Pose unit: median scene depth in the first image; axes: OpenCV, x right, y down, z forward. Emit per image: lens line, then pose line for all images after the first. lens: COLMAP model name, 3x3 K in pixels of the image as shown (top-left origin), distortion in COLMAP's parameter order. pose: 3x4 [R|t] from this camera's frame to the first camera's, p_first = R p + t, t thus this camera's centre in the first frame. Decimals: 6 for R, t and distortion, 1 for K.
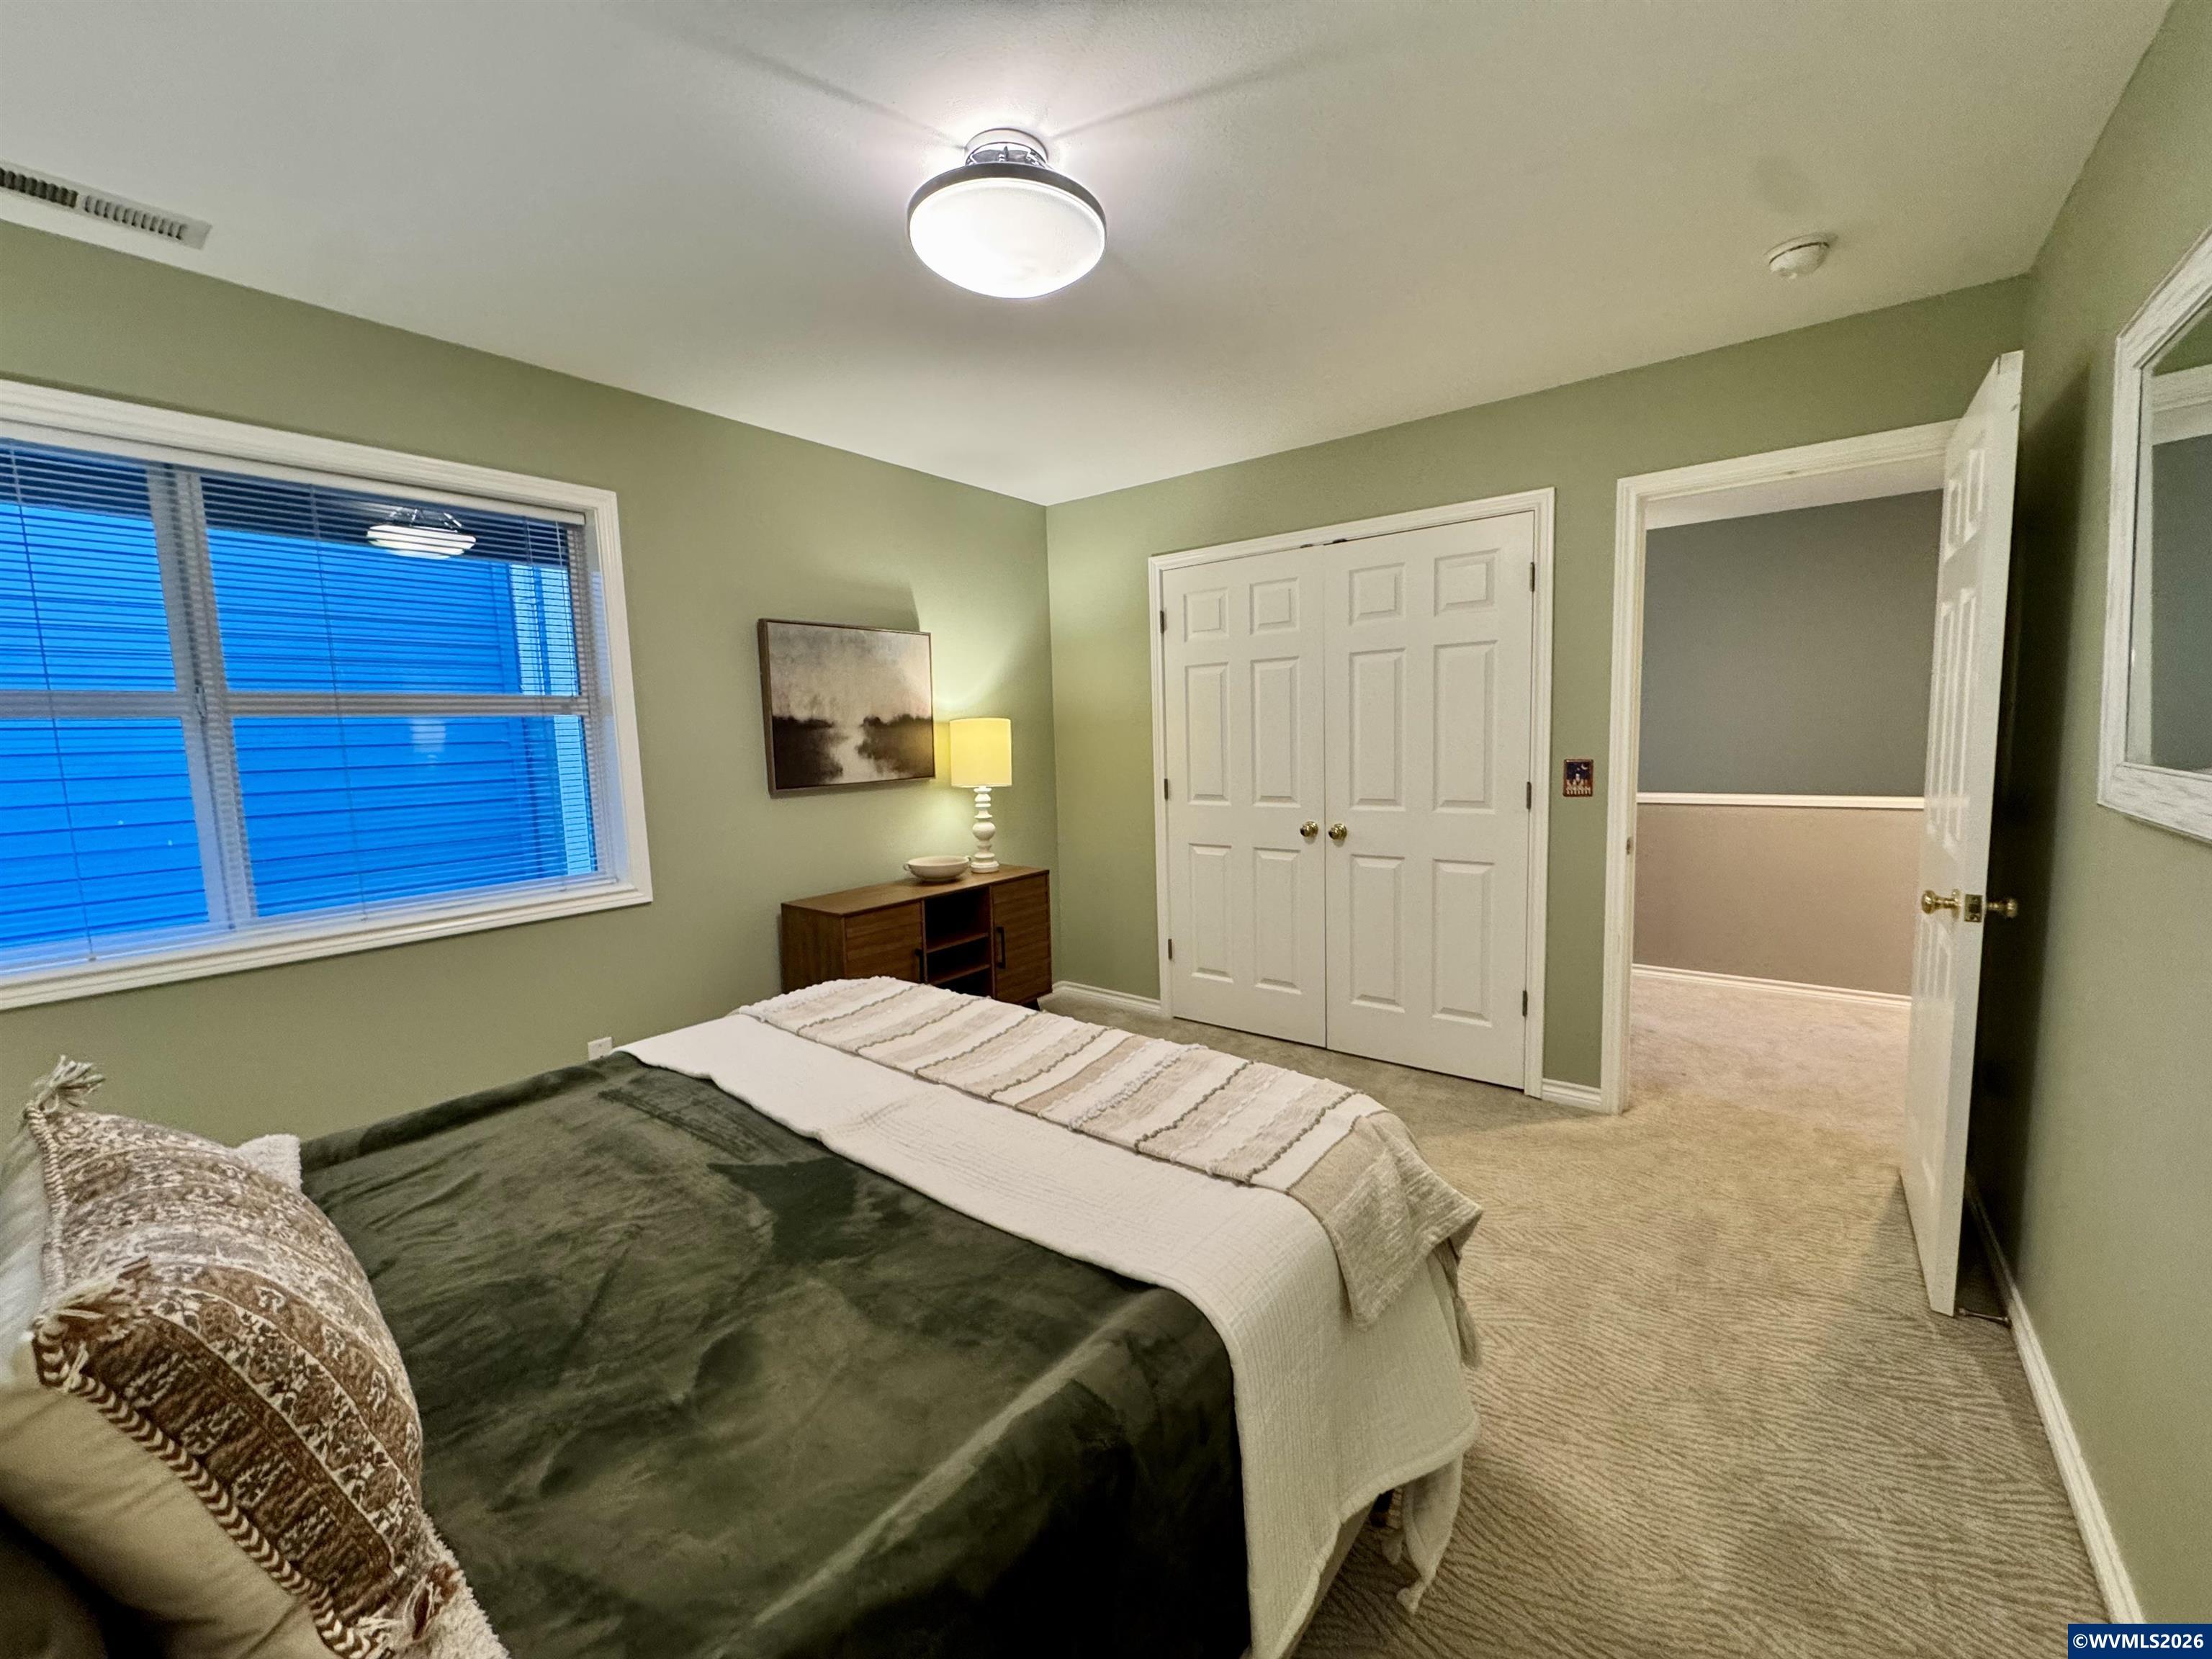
lens RADIAL K [[883.5, 0, 1106.0], [0, 883.5, 826.0], [0, 0, 1]] dist [-0.005906, 0.001692]
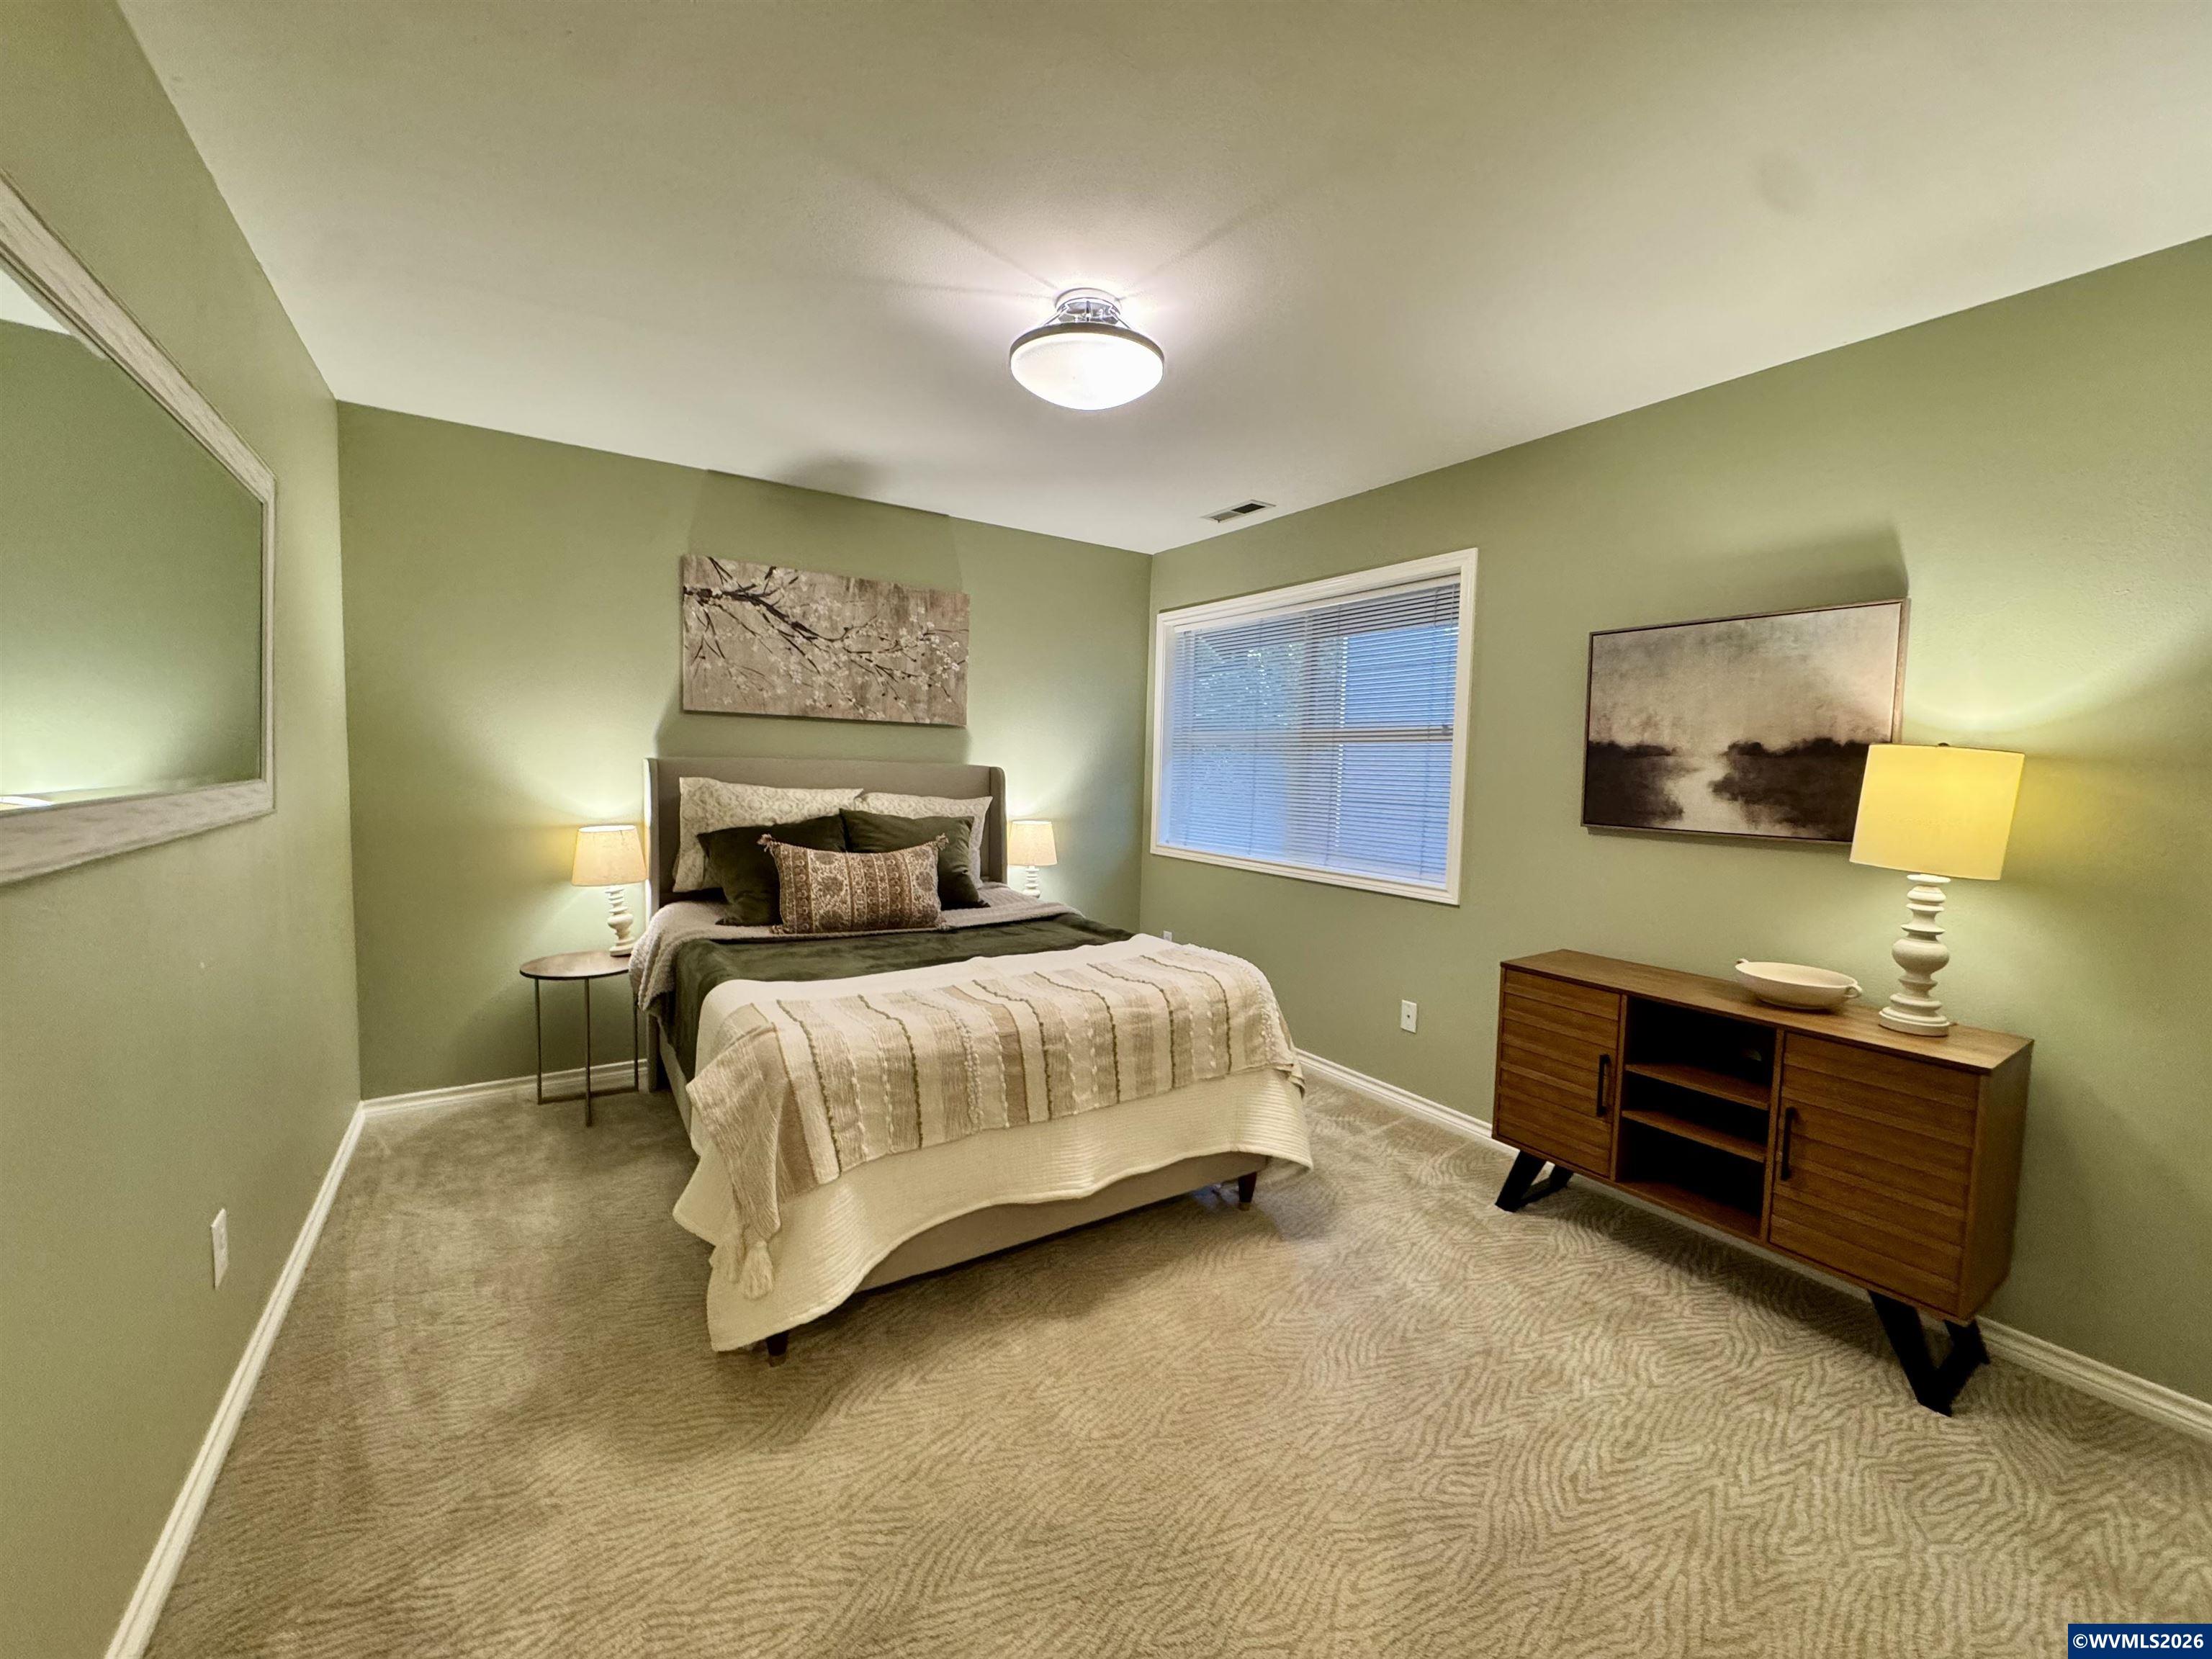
lens RADIAL K [[883.5, 0, 1108.2], [0, 883.5, 815.8], [0, 0, 1]] dist [-0.005906, 0.001692]
pose [[-0.330664, 0.076132, -0.940673, 0.583947], [-0.117203, 0.985712, 0.120977, -0.094896], [0.936443, 0.150252, -0.317016, 0.788605]]
